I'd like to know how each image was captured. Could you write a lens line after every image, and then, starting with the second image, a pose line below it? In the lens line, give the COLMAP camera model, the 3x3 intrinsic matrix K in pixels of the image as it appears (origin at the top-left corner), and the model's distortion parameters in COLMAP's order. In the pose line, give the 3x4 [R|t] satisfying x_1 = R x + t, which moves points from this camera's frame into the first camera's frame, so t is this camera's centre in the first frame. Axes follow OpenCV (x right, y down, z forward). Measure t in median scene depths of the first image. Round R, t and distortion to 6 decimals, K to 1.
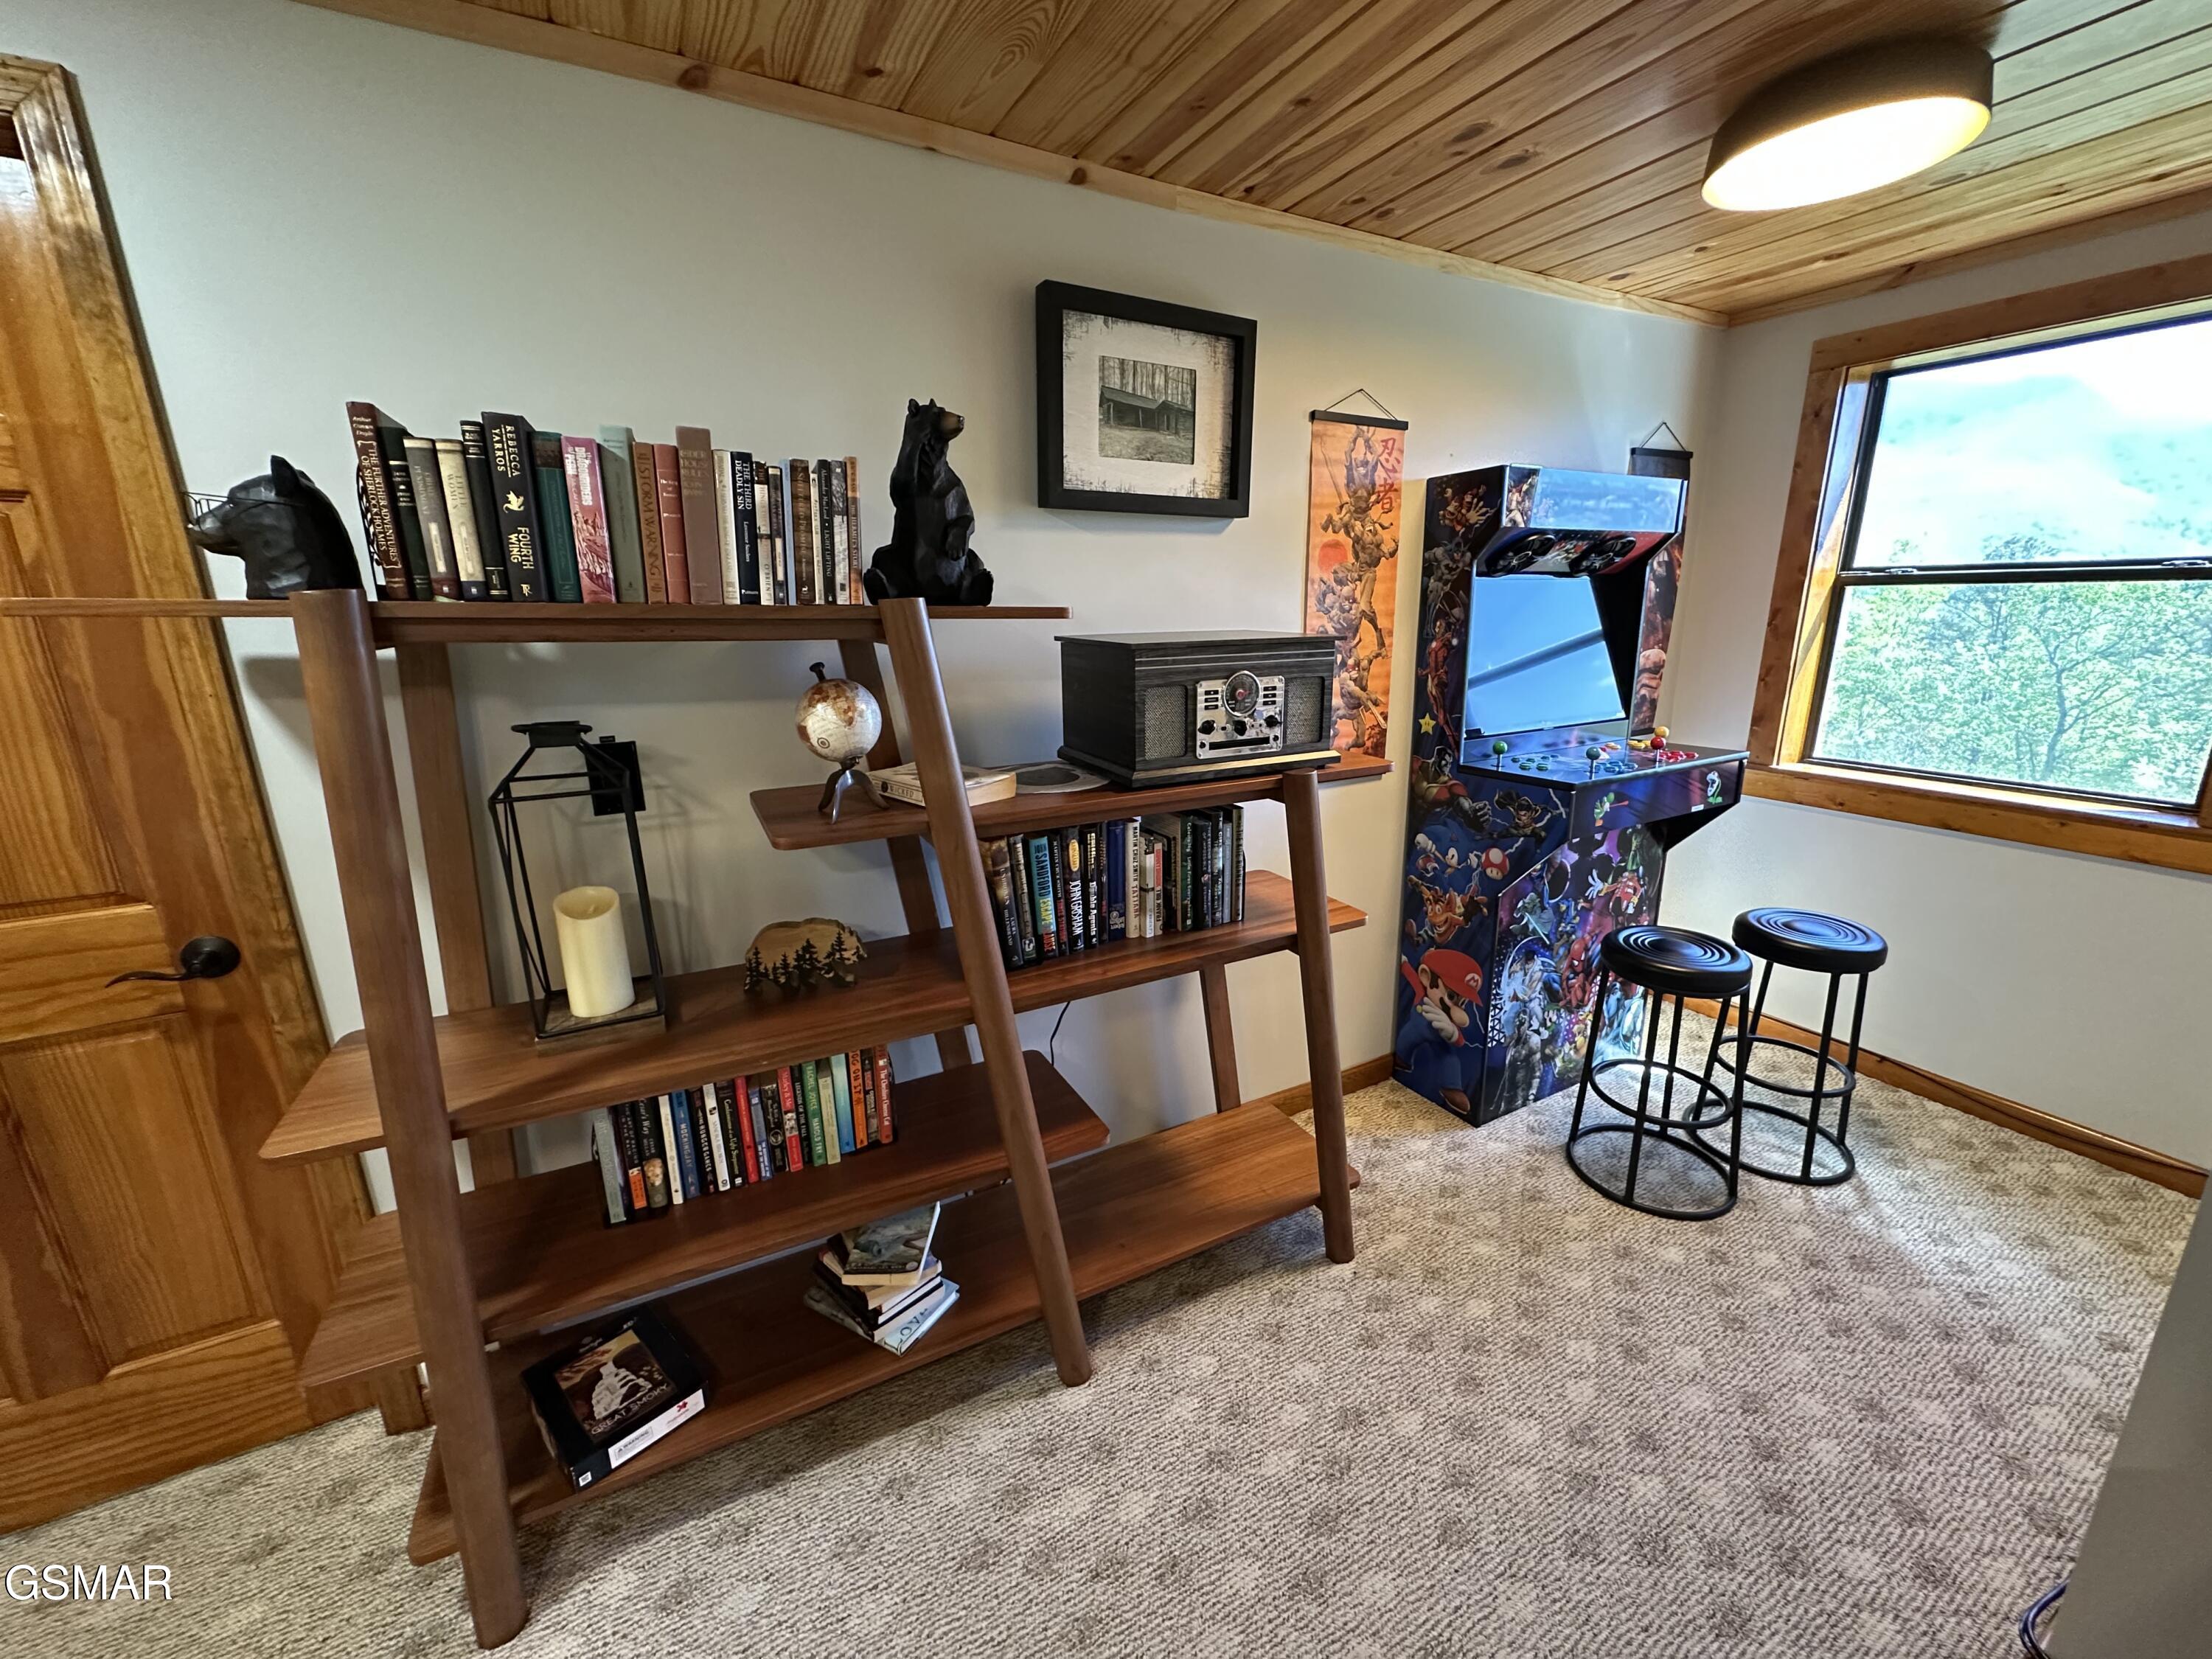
lens RADIAL K [[889.7, 0, 1106.0], [0, 889.7, 829.5], [0, 0, 1]] dist [-0.001990, 0.000563]
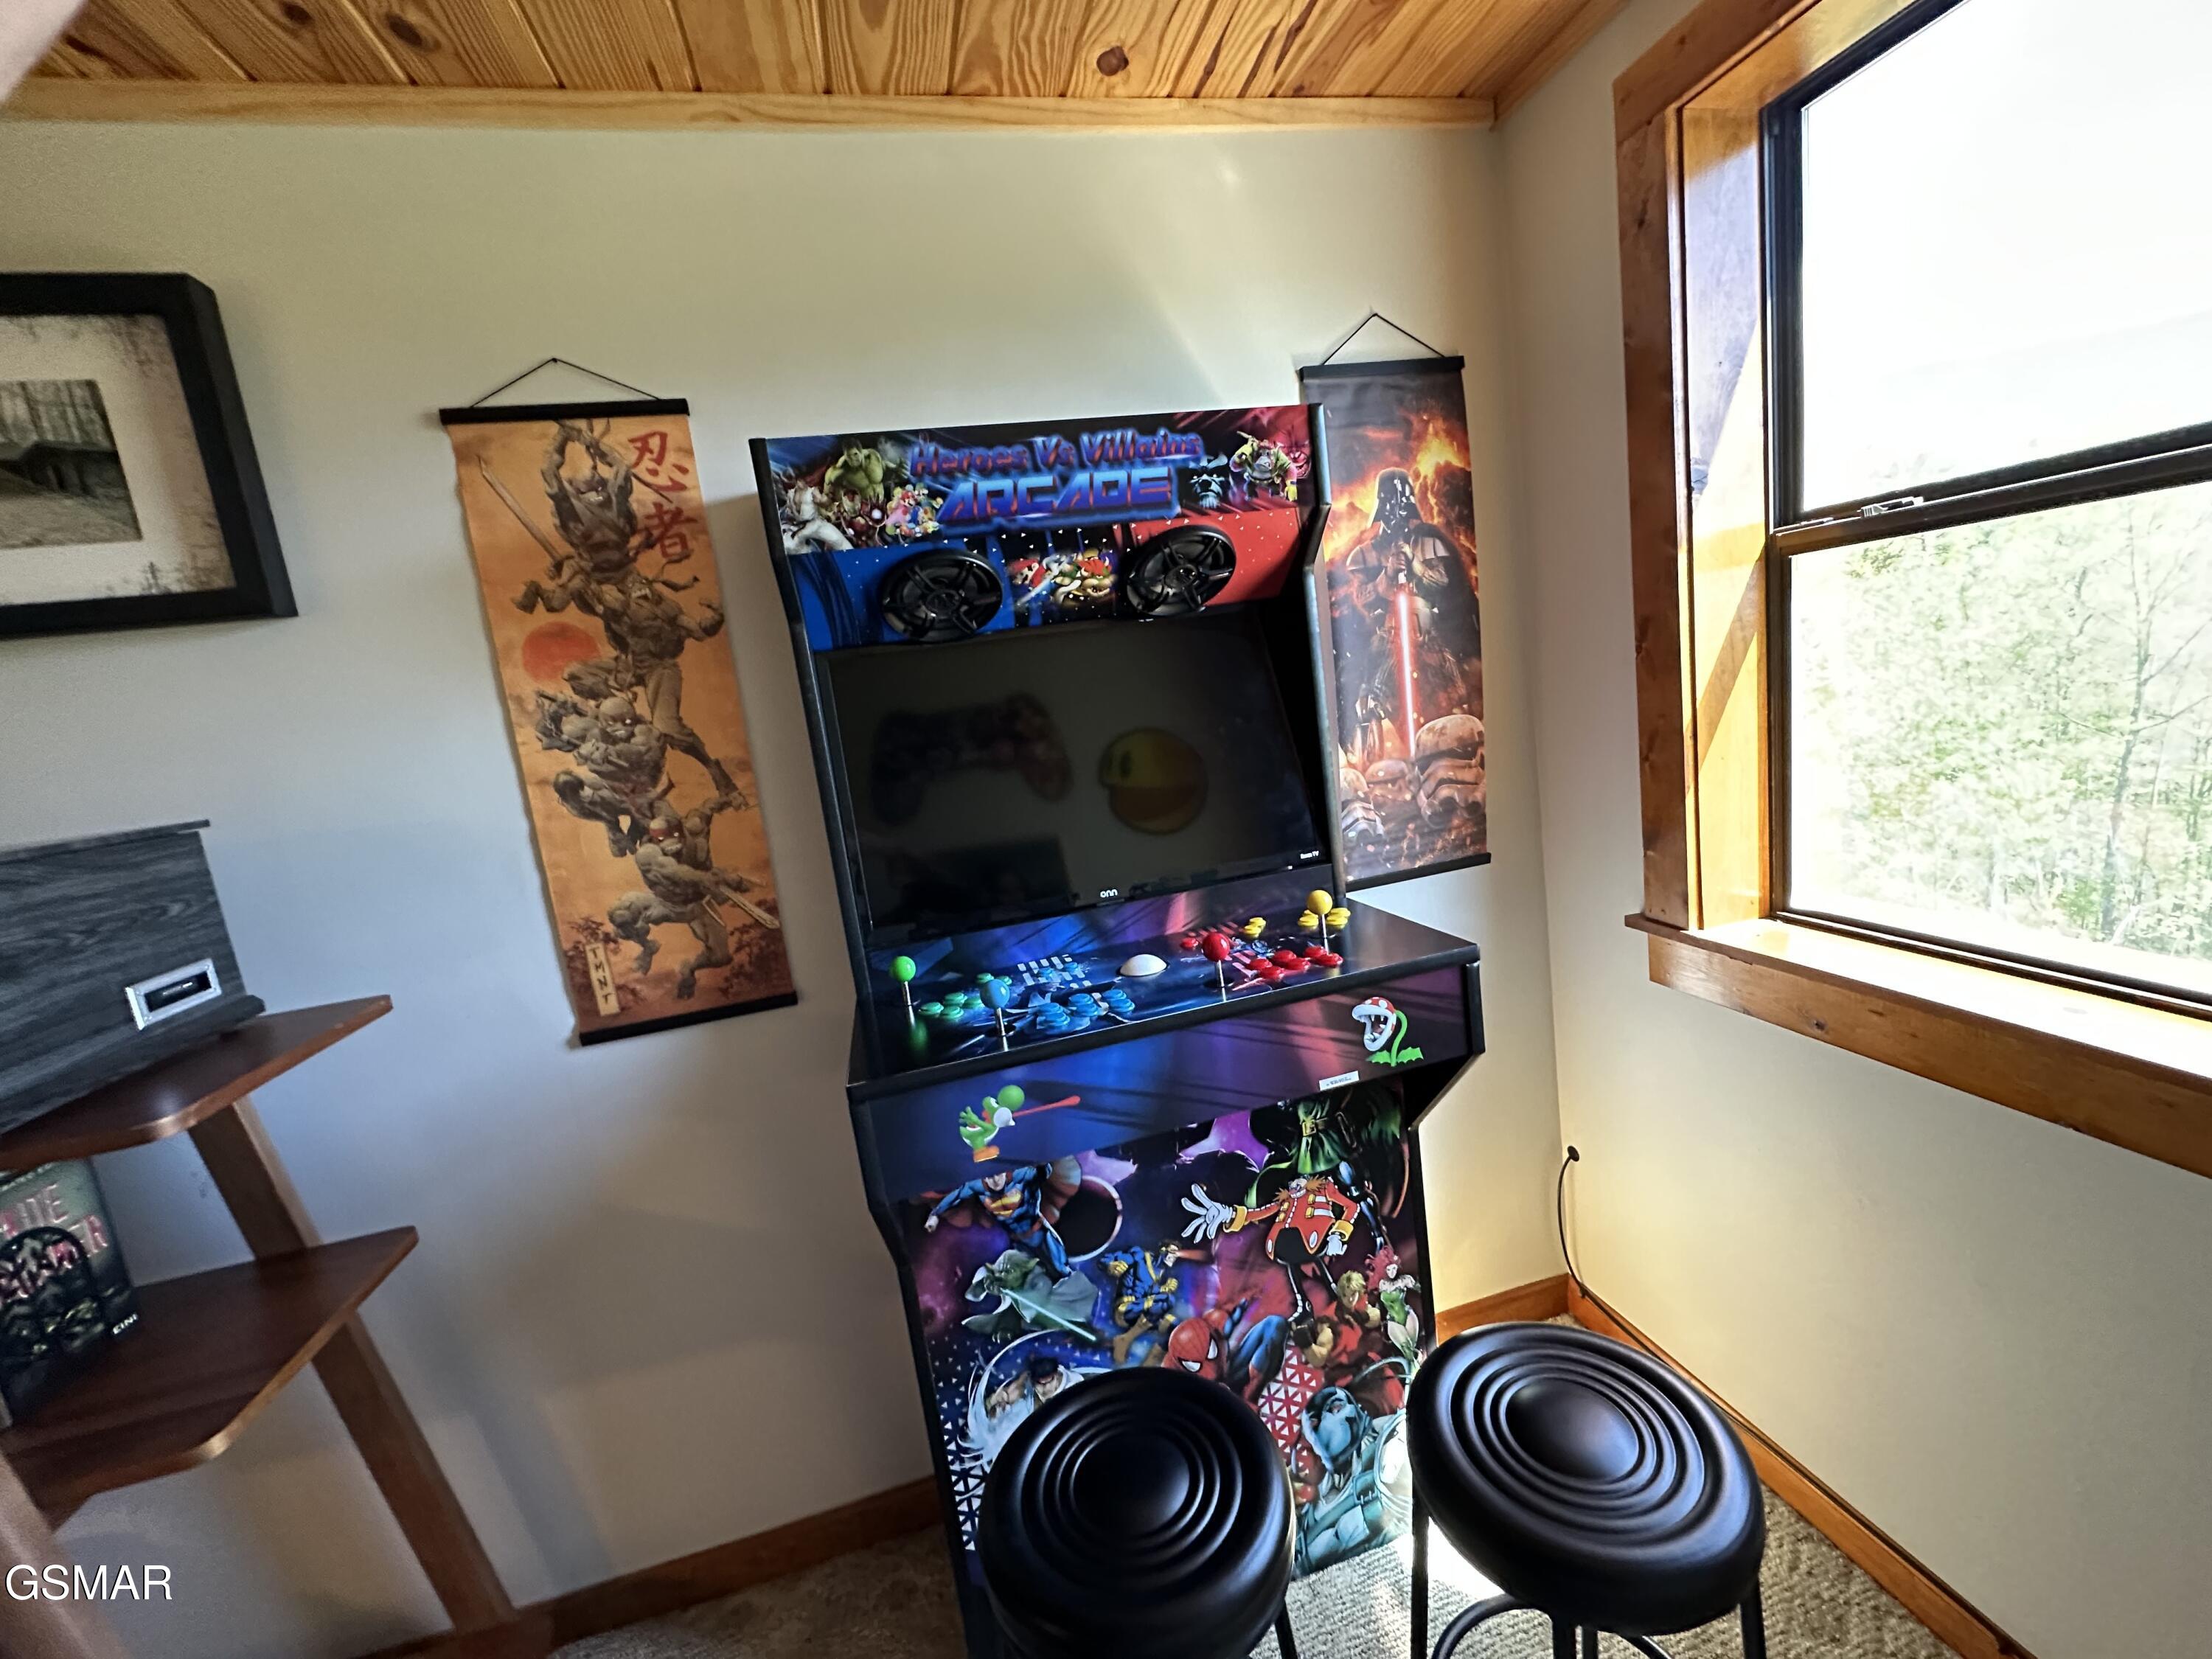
lens RADIAL K [[889.7, 0, 1106.0], [0, 889.7, 829.5], [0, 0, 1]] dist [-0.001990, 0.000563]
pose [[0.960608, -0.069351, -0.269114, 0.677812], [0.048704, 0.995387, -0.082662, -0.119995], [0.273605, 0.066299, 0.959554, 0.514771]]
